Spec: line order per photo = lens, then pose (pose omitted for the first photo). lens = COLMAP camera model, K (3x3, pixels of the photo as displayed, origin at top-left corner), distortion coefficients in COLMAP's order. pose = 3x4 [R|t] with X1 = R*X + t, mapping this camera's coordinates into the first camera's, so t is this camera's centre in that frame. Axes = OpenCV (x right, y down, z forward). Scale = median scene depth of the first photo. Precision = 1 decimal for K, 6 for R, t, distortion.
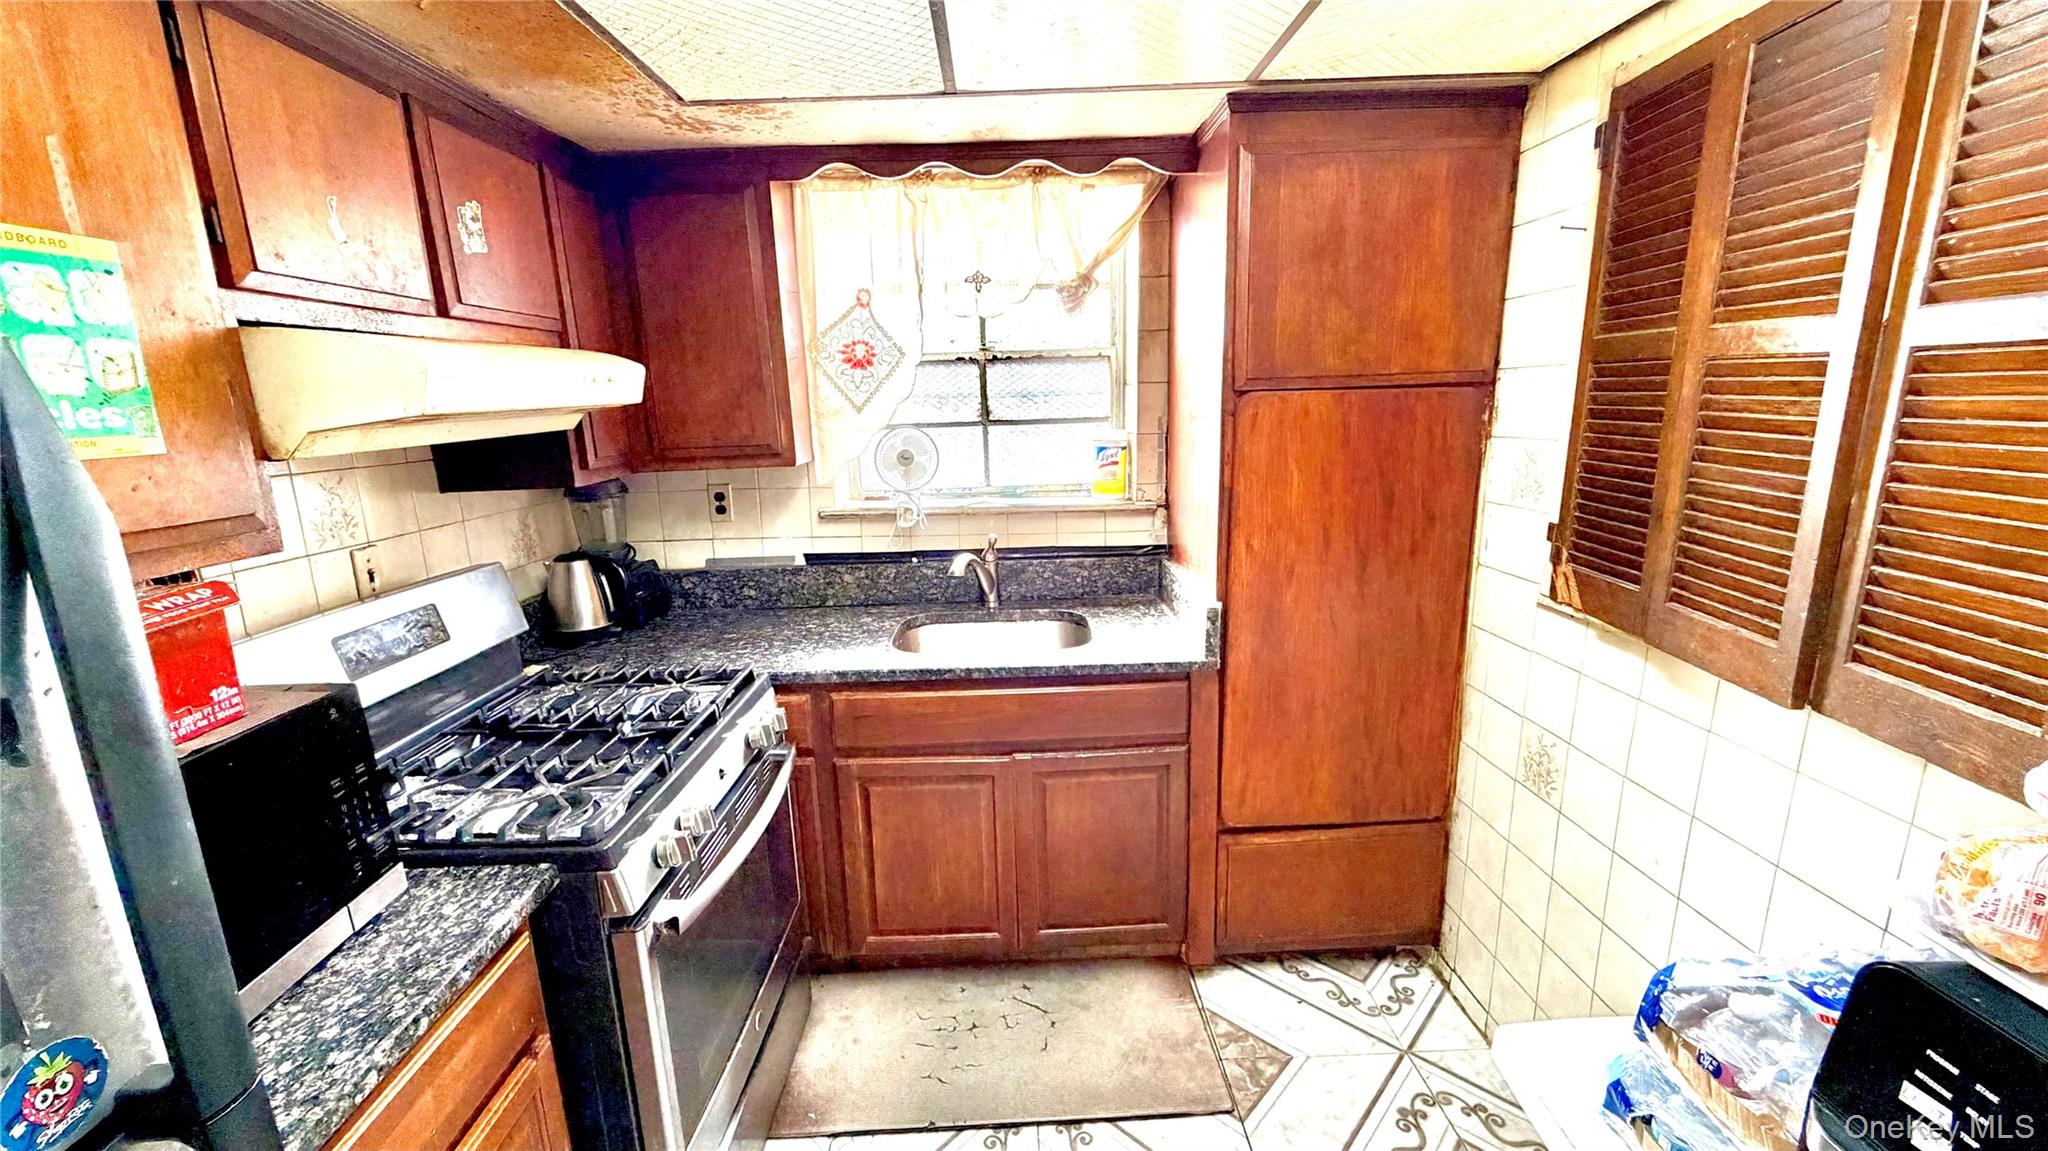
lens RADIAL K [[824.0, 0, 1027.3], [0, 824.0, 576.6], [0, 0, 1]] dist [-0.000536, -0.000149]
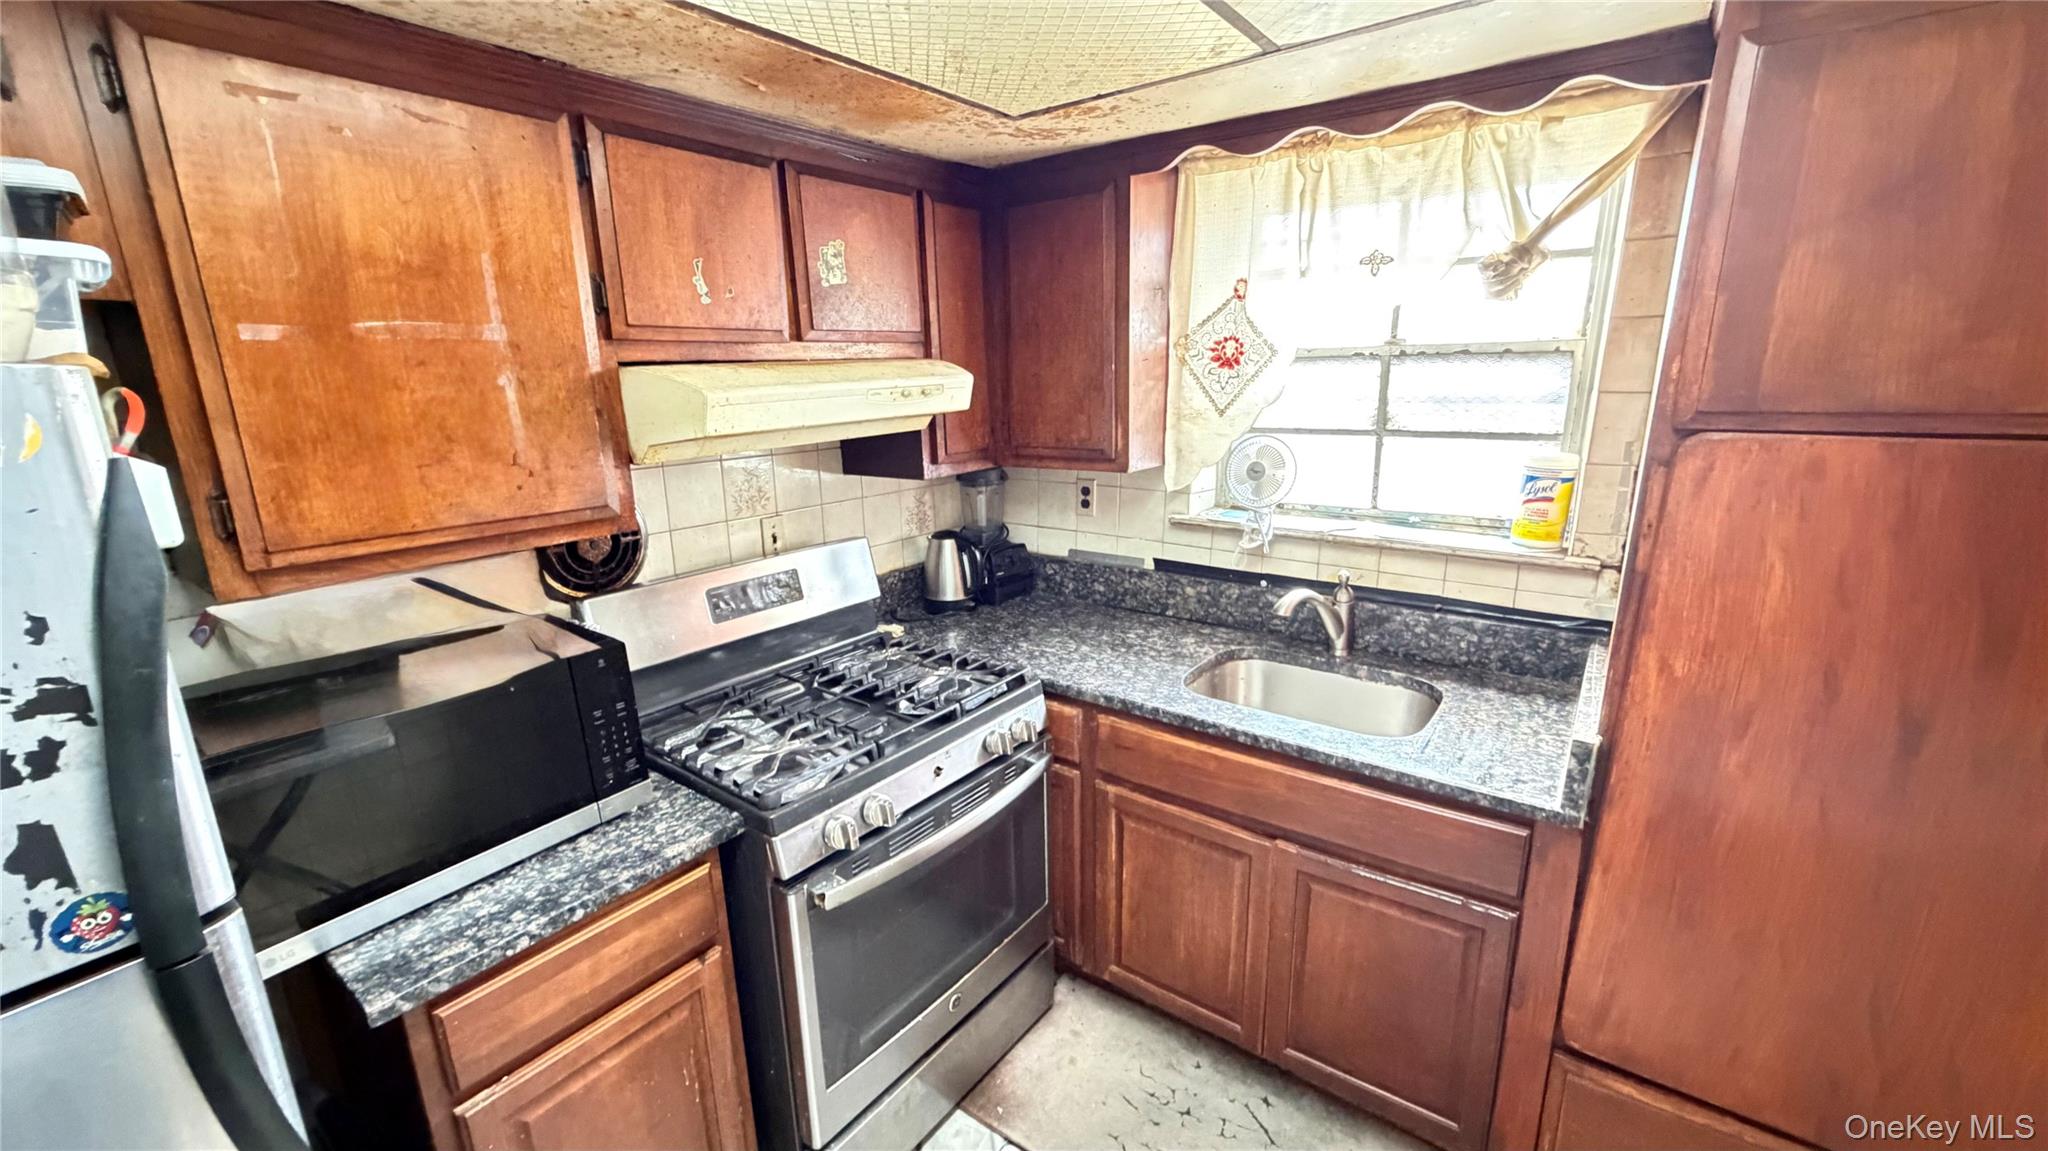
lens RADIAL K [[824.0, 0, 1022.7], [0, 824.0, 577.0], [0, 0, 1]] dist [-0.000536, -0.000149]
pose [[0.785244, 0.165349, -0.596700, 0.242325], [-0.135384, 0.986216, 0.095124, -0.097823], [0.604204, 0.006088, 0.796807, 0.170513]]
